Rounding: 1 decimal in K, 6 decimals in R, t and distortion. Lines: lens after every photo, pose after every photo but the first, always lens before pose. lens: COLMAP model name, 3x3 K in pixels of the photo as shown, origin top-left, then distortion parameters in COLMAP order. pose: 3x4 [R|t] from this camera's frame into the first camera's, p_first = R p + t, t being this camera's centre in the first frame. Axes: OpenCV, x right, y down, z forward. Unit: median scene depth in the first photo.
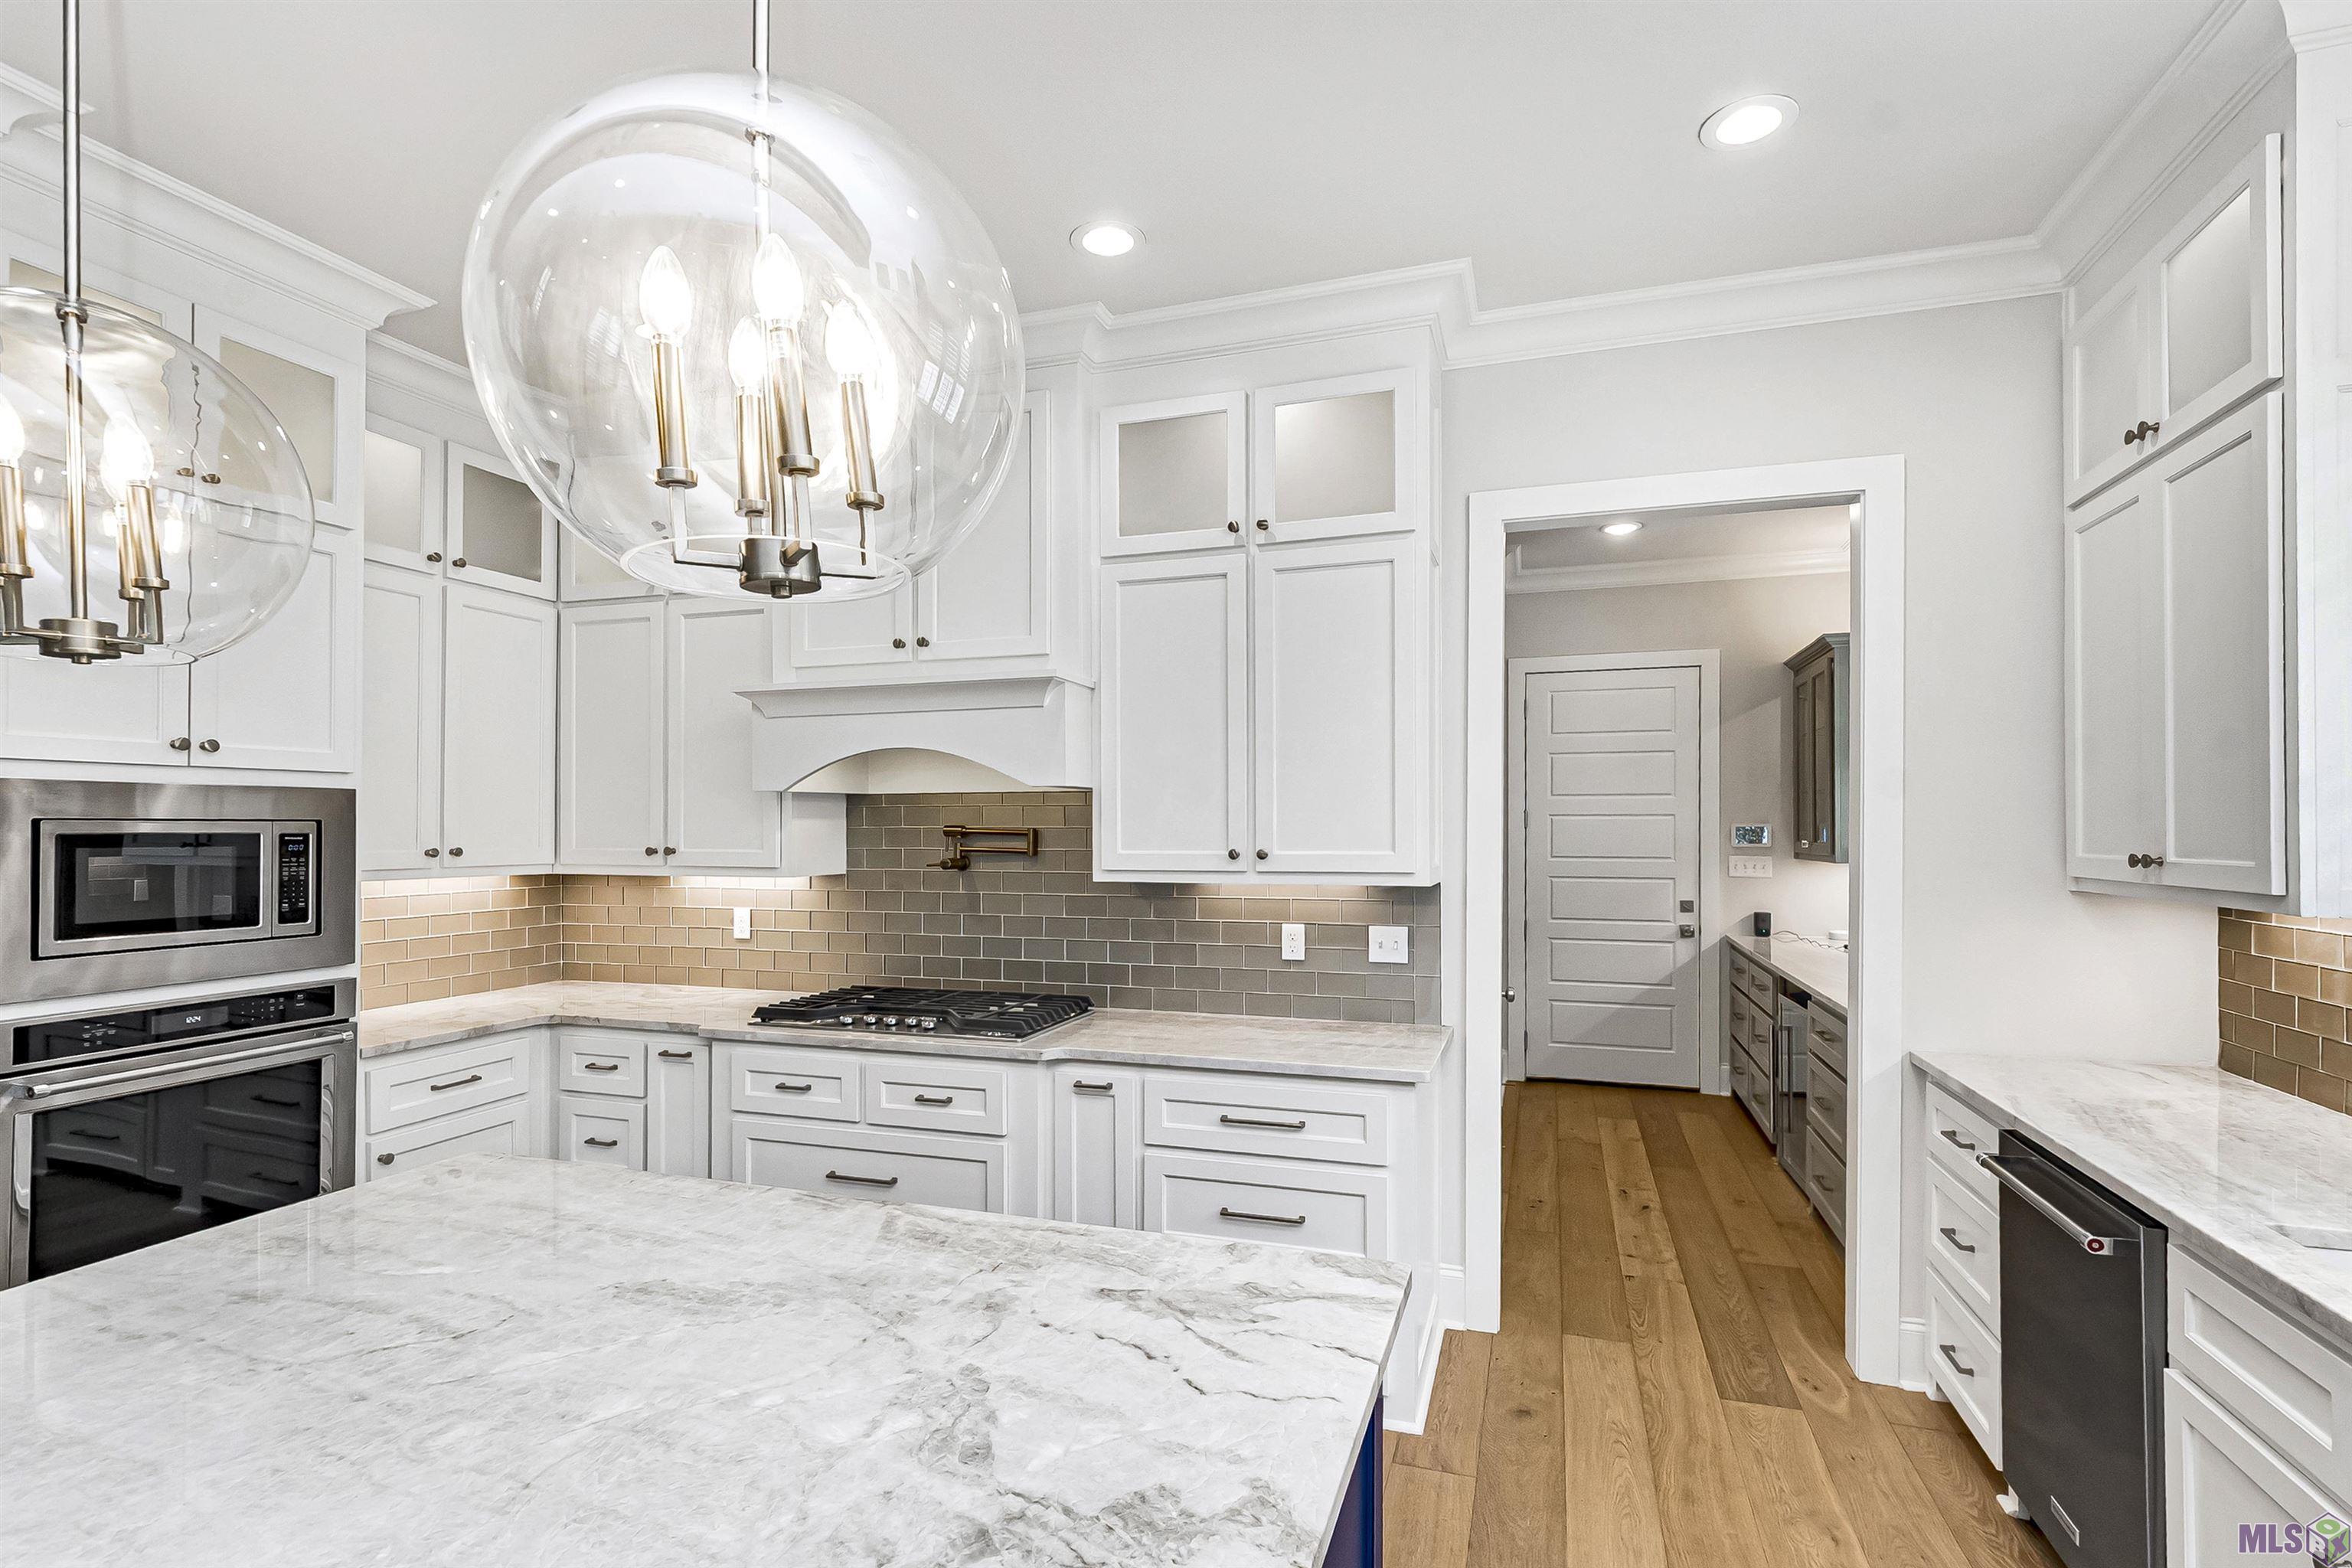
lens RADIAL K [[1086.0, 0, 1141.8], [0, 1086.0, 823.1], [0, 0, 1]] dist [-0.012502, 0.001514]
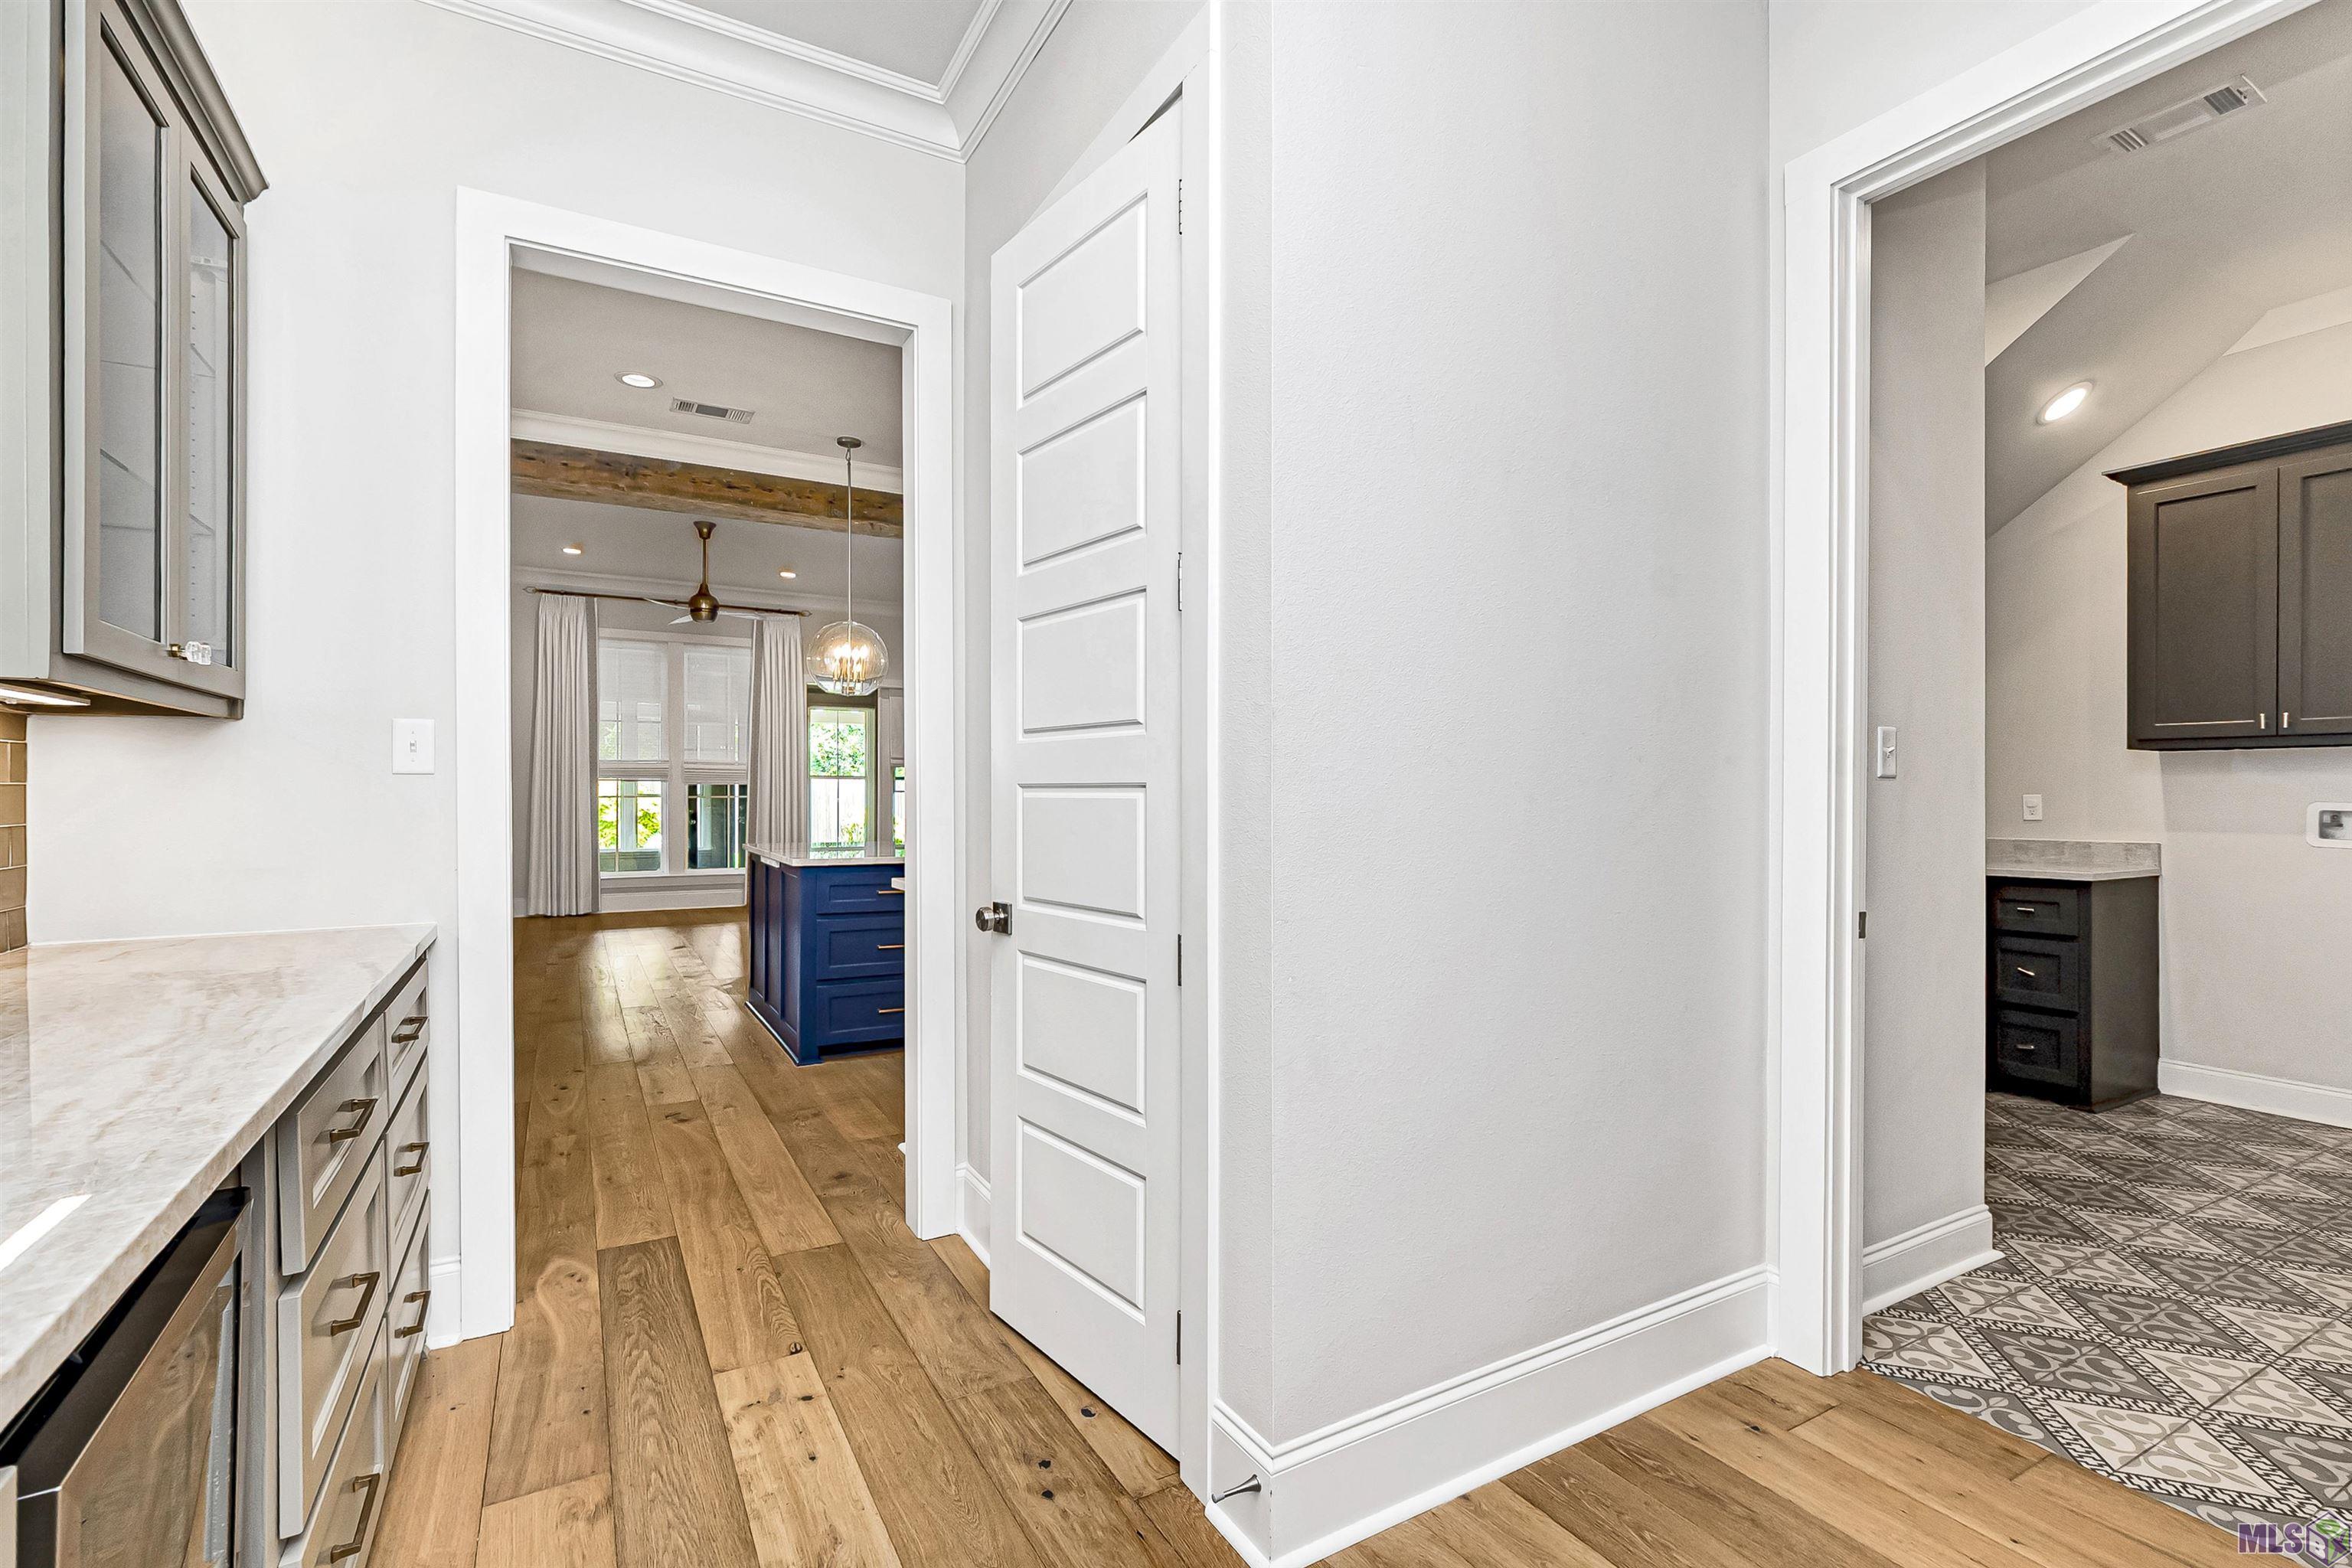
lens RADIAL K [[1086.0, 0, 1158.8], [0, 1086.0, 786.5], [0, 0, 1]] dist [-0.012502, 0.001514]
pose [[-0.651513, 0.002438, -0.758633, 0.936634], [0.004725, 0.999988, -0.000844, 0.107958], [0.758623, -0.004134, -0.651517, 1.861595]]
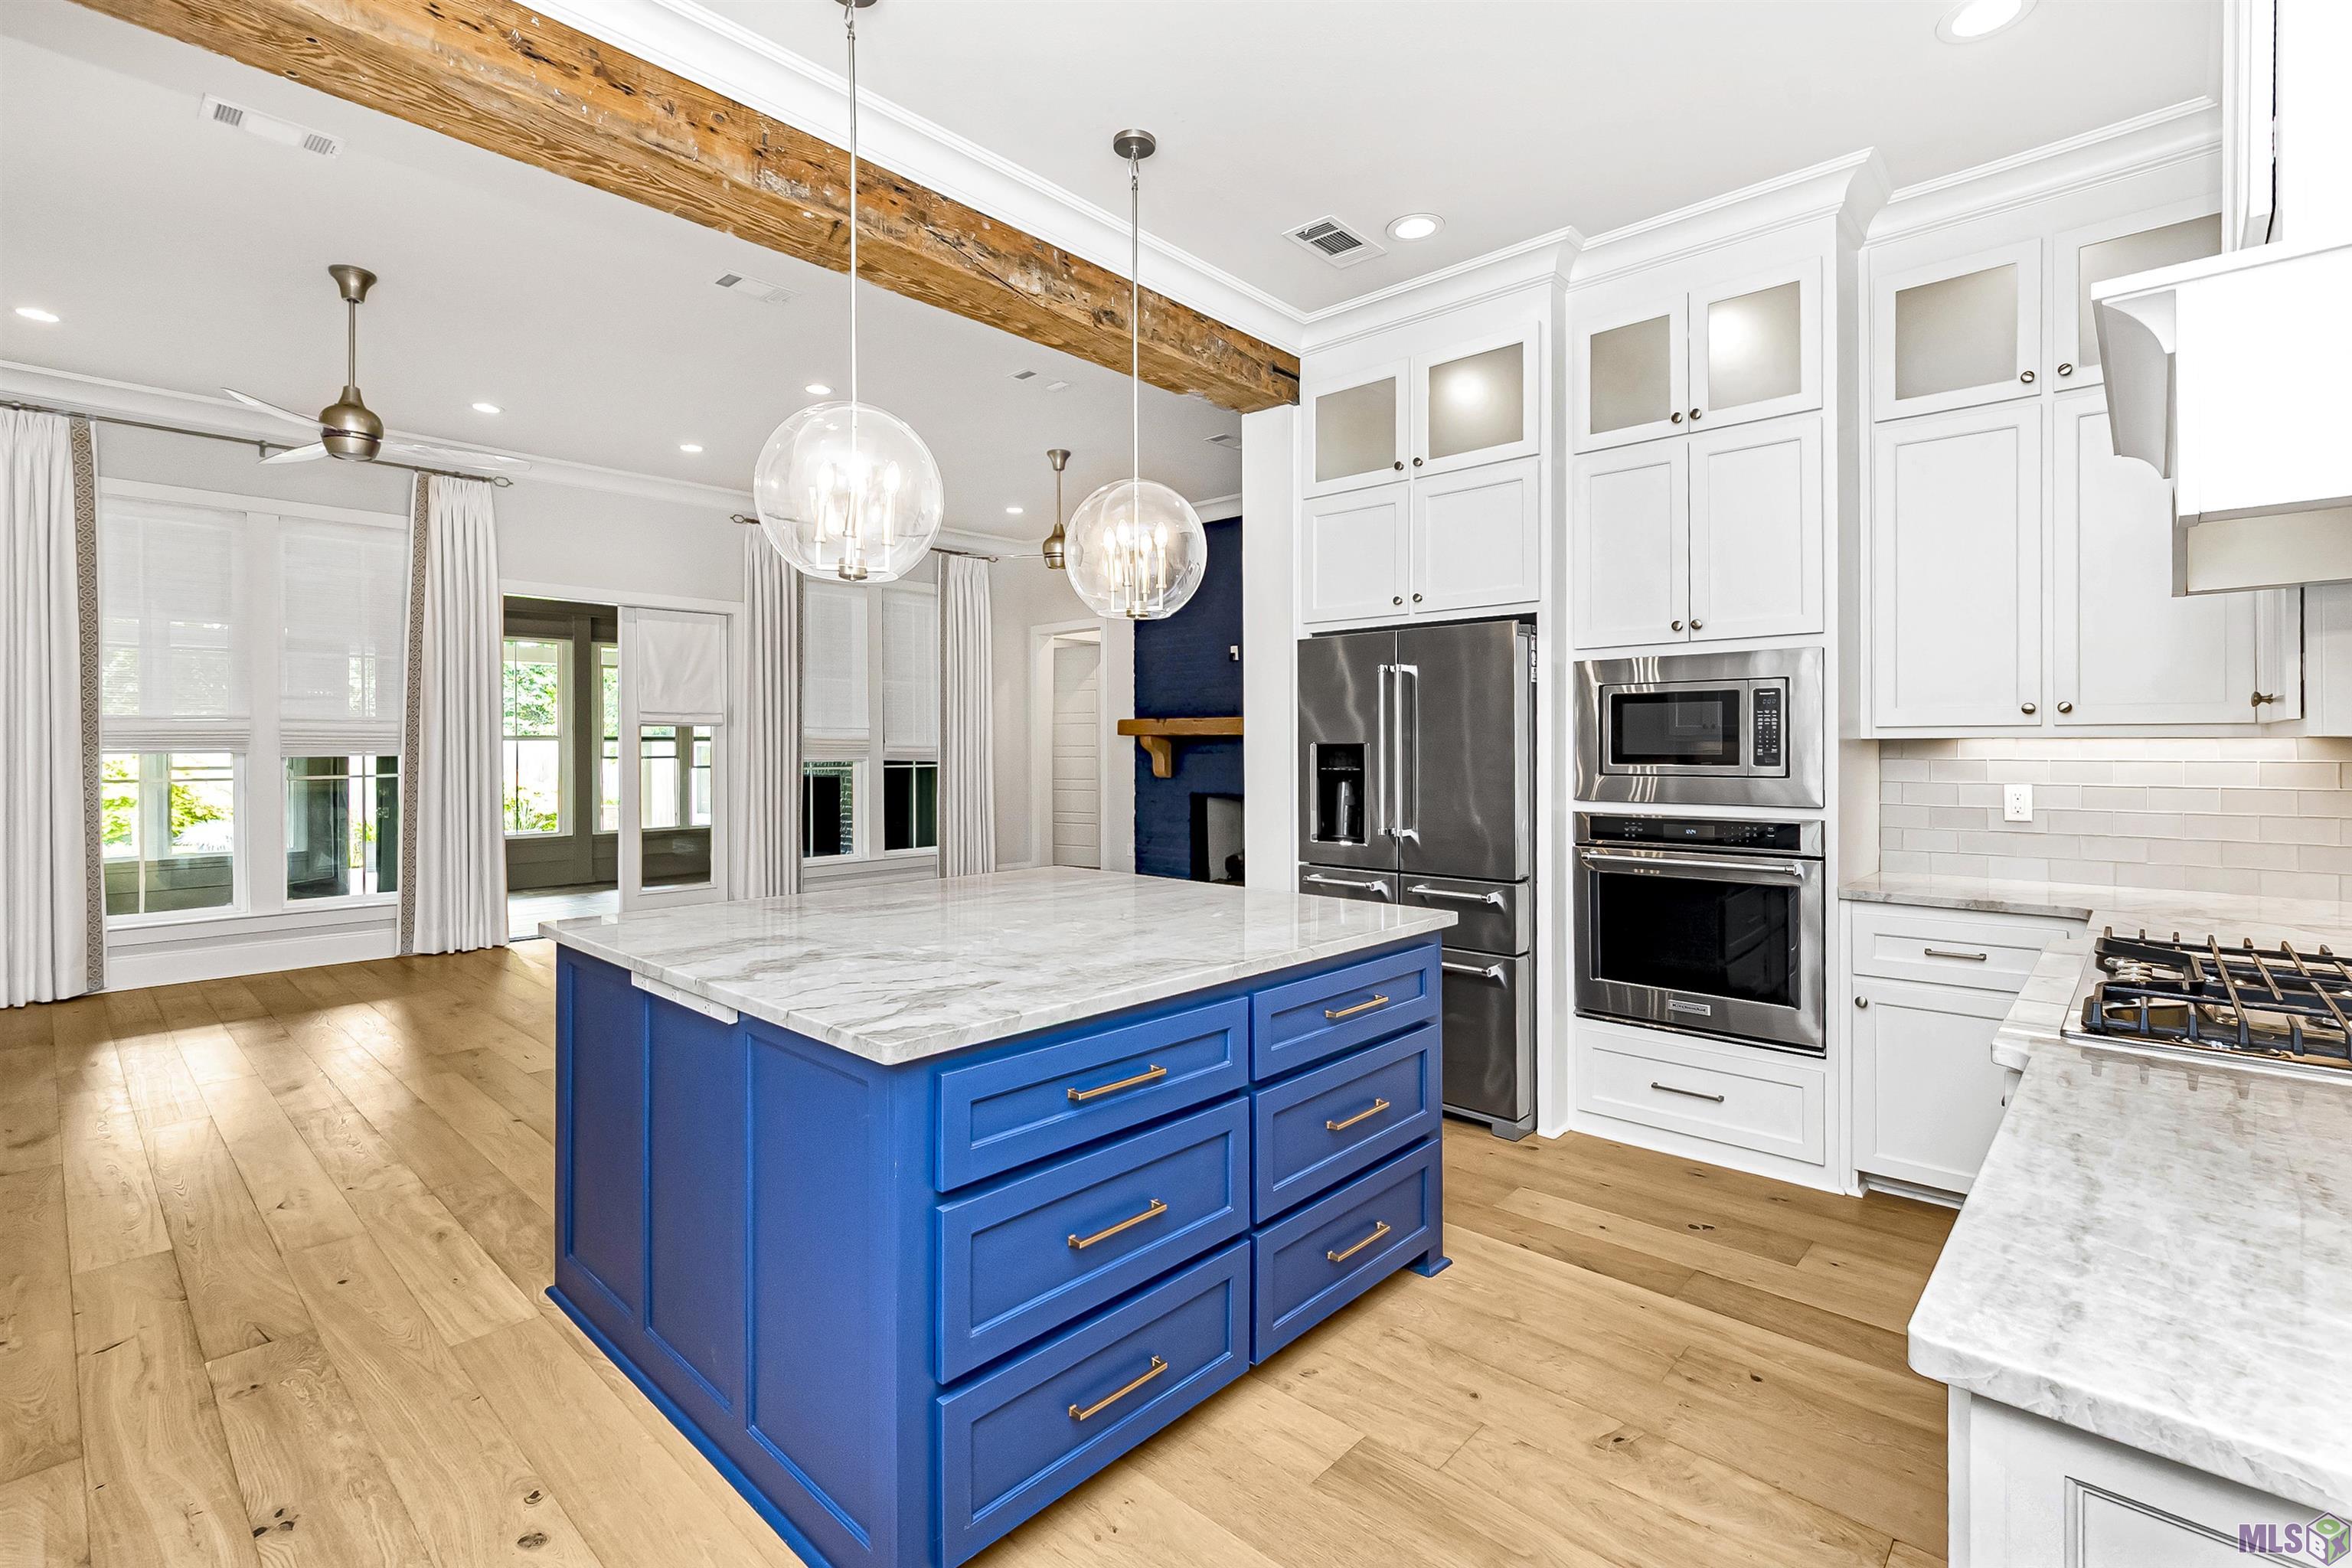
lens RADIAL K [[1086.0, 0, 1171.3], [0, 1086.0, 743.4], [0, 0, 1]] dist [-0.012502, 0.001514]
pose [[-0.394678, 0.007300, -0.918790, 0.473440], [0.003523, 0.999973, 0.006432, 0.048785], [0.918813, -0.000698, -0.394693, 0.728335]]
